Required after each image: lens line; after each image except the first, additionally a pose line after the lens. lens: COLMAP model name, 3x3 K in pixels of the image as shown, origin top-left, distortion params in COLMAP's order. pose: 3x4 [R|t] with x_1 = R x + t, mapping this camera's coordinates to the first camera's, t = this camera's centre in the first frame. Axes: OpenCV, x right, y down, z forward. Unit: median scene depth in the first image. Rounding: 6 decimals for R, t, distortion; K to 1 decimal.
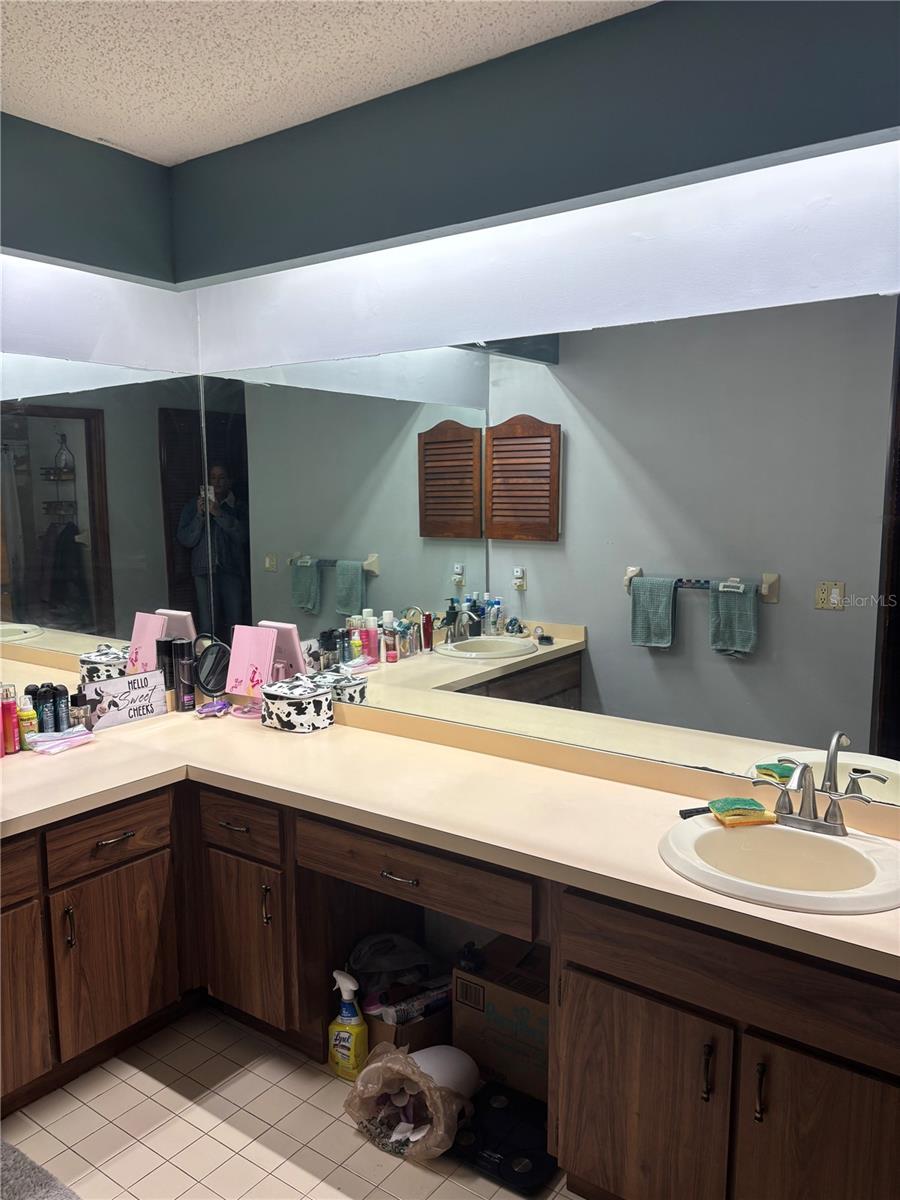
lens RADIAL K [[905.0, 0, 448.5], [0, 905.0, 600.6], [0, 0, 1]] dist [0.035636, -0.024819]
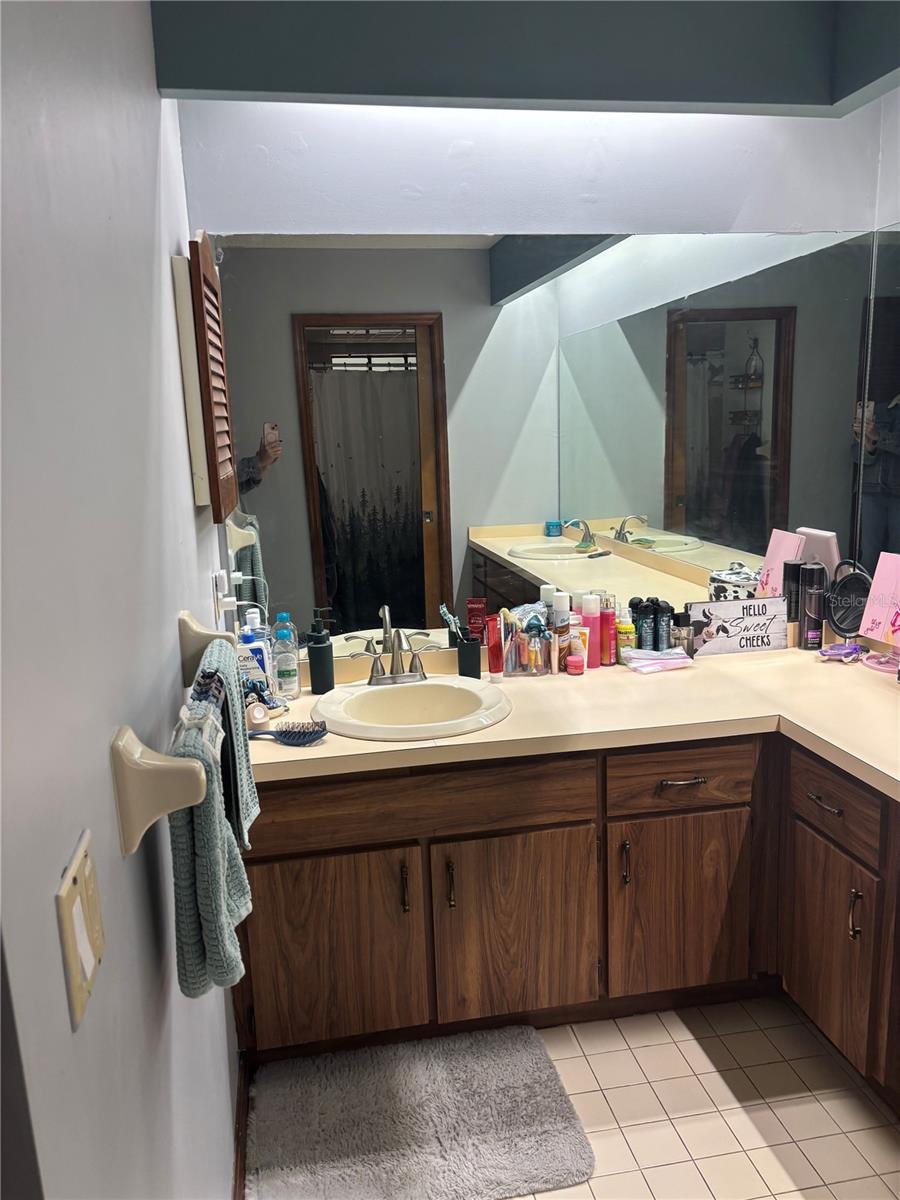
lens RADIAL K [[905.0, 0, 448.1], [0, 905.0, 603.0], [0, 0, 1]] dist [0.035636, -0.024819]
pose [[0.726416, 0.118465, -0.676968, 0.039935], [-0.057264, 0.992039, 0.112154, 0.004477], [0.684865, -0.042704, 0.727417, 0.193941]]
